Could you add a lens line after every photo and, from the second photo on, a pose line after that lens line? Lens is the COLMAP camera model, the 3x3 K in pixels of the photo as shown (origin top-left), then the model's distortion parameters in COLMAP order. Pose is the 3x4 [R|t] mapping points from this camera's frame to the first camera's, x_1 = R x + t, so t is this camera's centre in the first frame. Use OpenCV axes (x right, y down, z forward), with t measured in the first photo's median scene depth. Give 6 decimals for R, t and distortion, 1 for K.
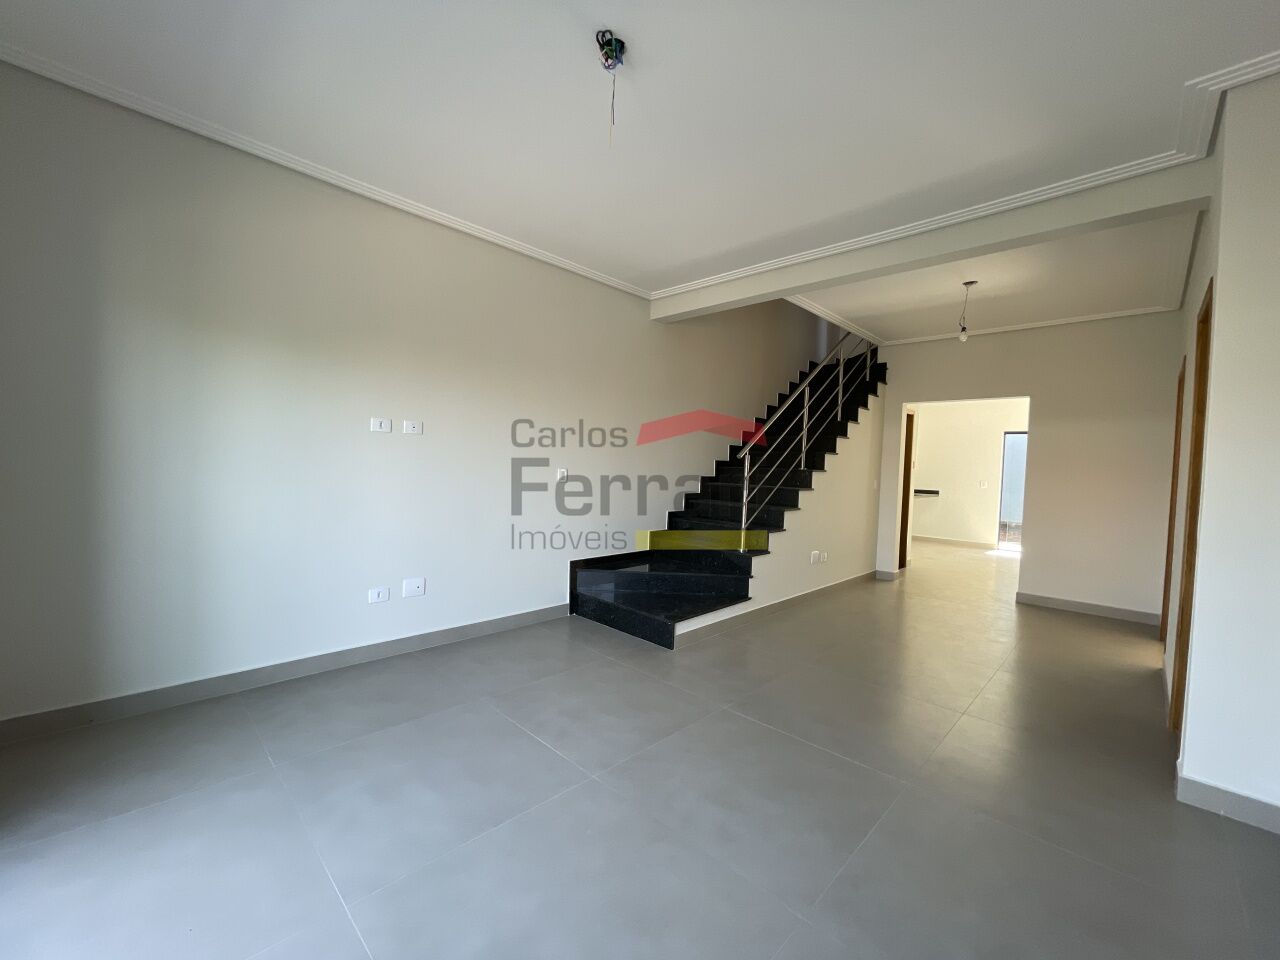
lens RADIAL K [[518.8, 0, 642.1], [0, 518.8, 482.7], [0, 0, 1]] dist [0.002934, 0.001045]
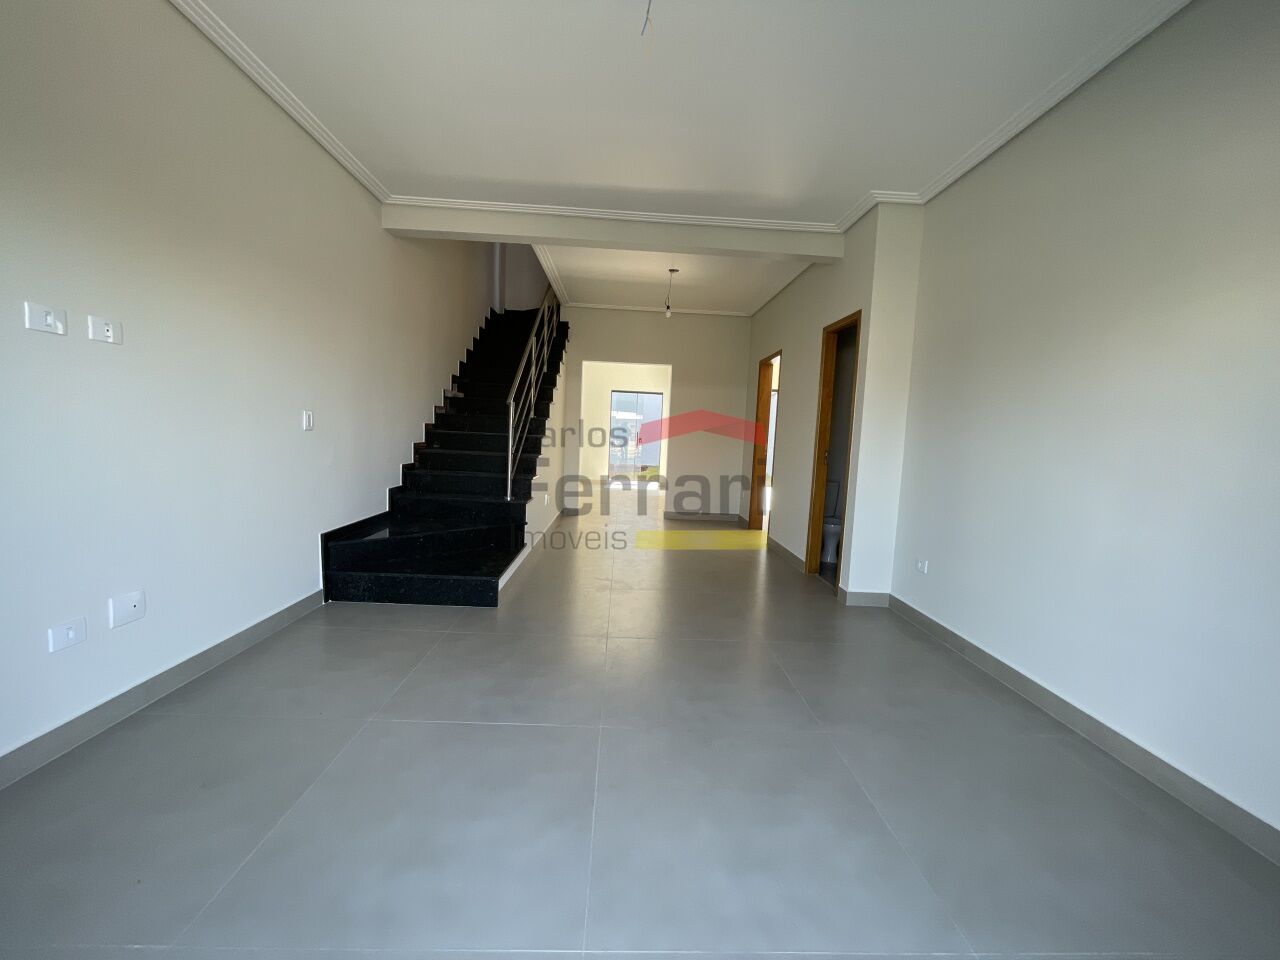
lens RADIAL K [[518.8, 0, 634.9], [0, 518.8, 480.9], [0, 0, 1]] dist [0.002934, 0.001045]
pose [[0.701339, -0.071792, 0.709203, -0.349550], [0.005038, 0.995390, 0.095780, 0.003038], [-0.712810, -0.063601, 0.698467, 0.144695]]
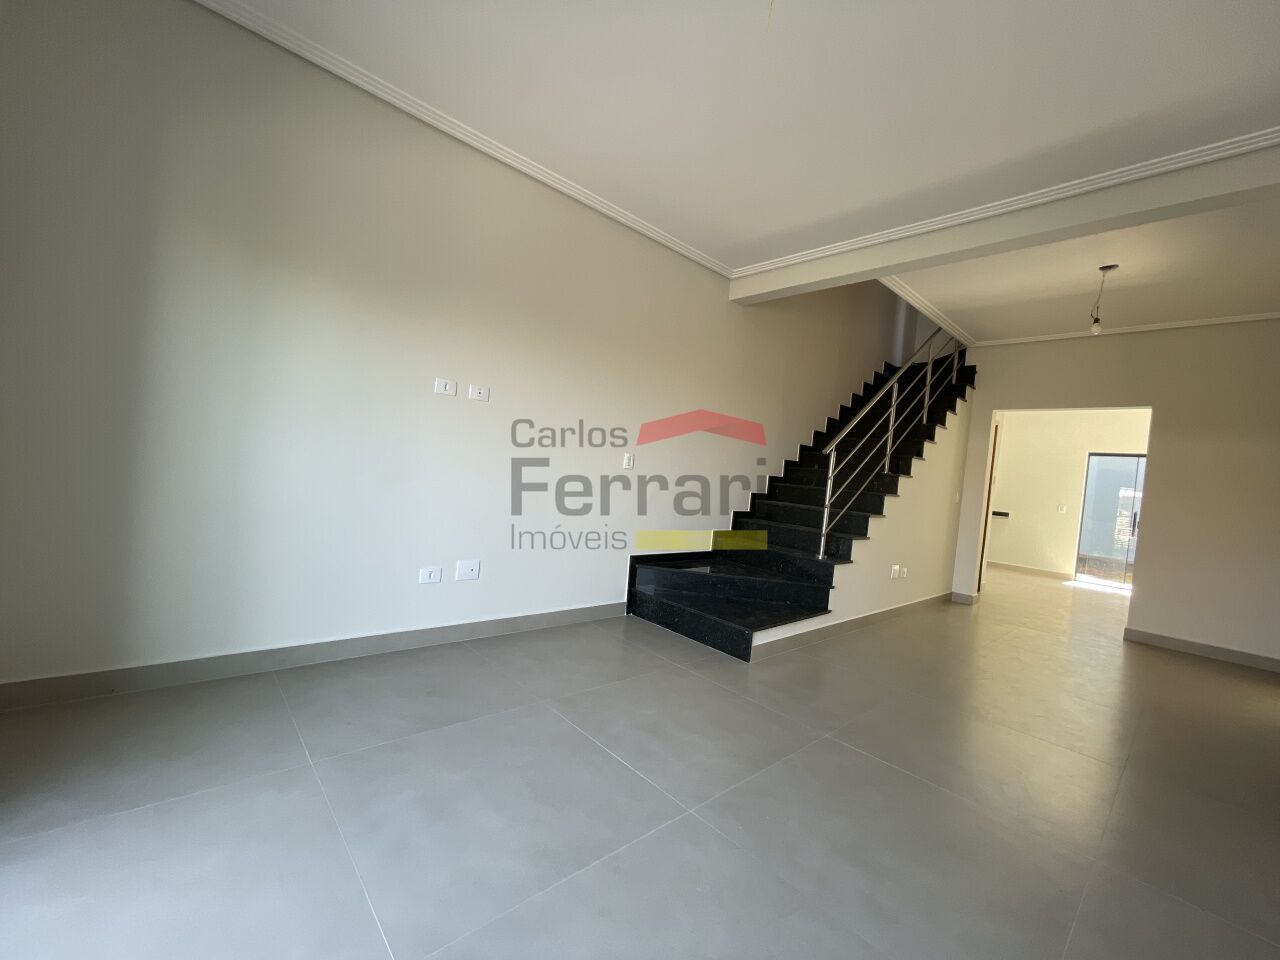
lens RADIAL K [[518.8, 0, 642.2], [0, 518.8, 481.8], [0, 0, 1]] dist [0.002934, 0.001045]
pose [[0.996788, 0.060576, -0.052392, -0.078001], [-0.061574, 0.997946, -0.017653, 0.036474], [0.051215, 0.020822, 0.998471, 0.089019]]
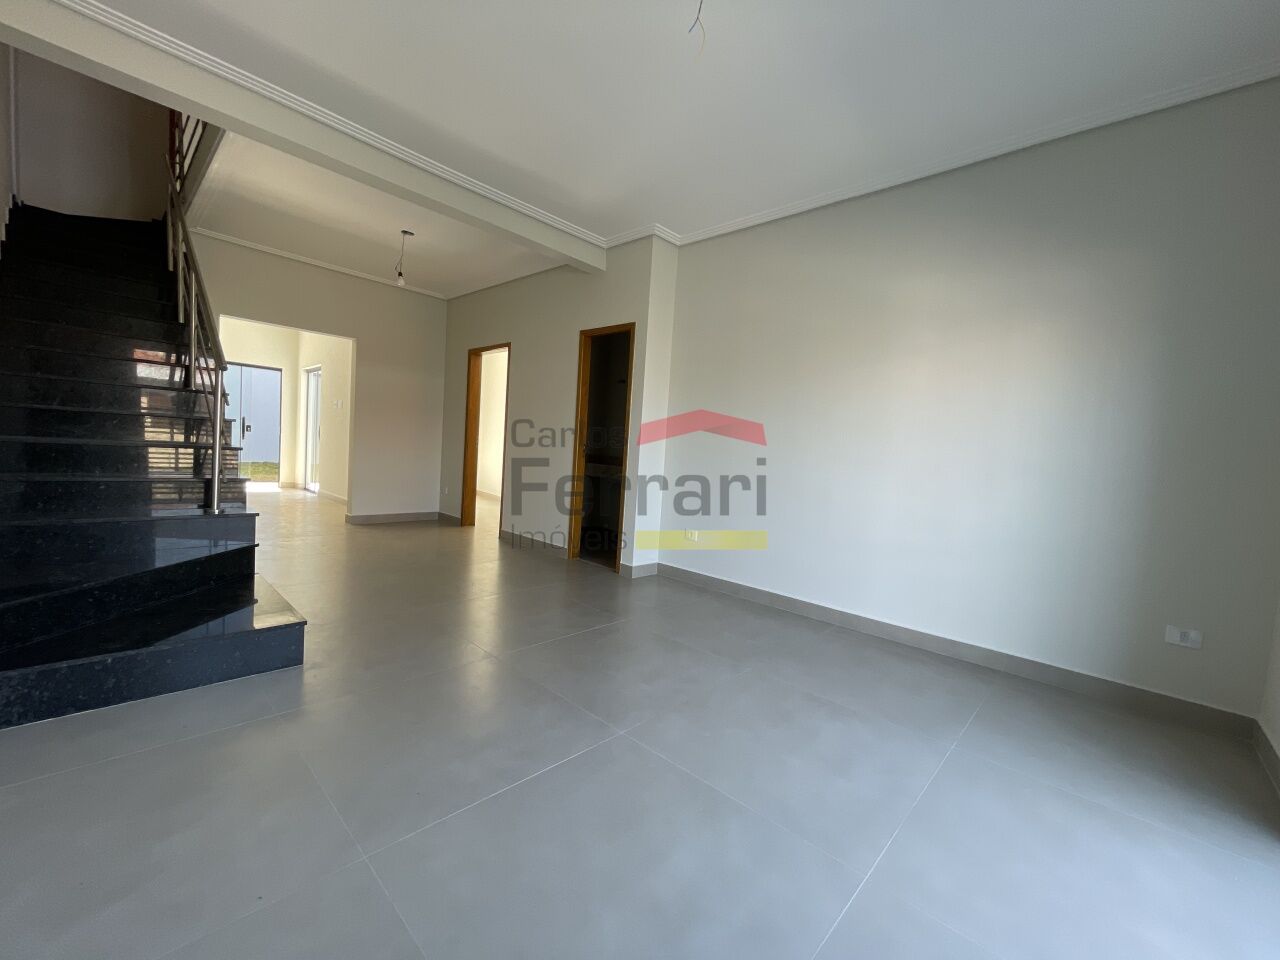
lens RADIAL K [[518.8, 0, 640.8], [0, 518.8, 498.7], [0, 0, 1]] dist [0.002934, 0.001045]
pose [[0.003242, -0.133668, 0.991021, -0.486111], [-0.030693, 0.990546, 0.133704, 0.004510], [-0.999524, -0.030851, -0.000891, 0.473504]]
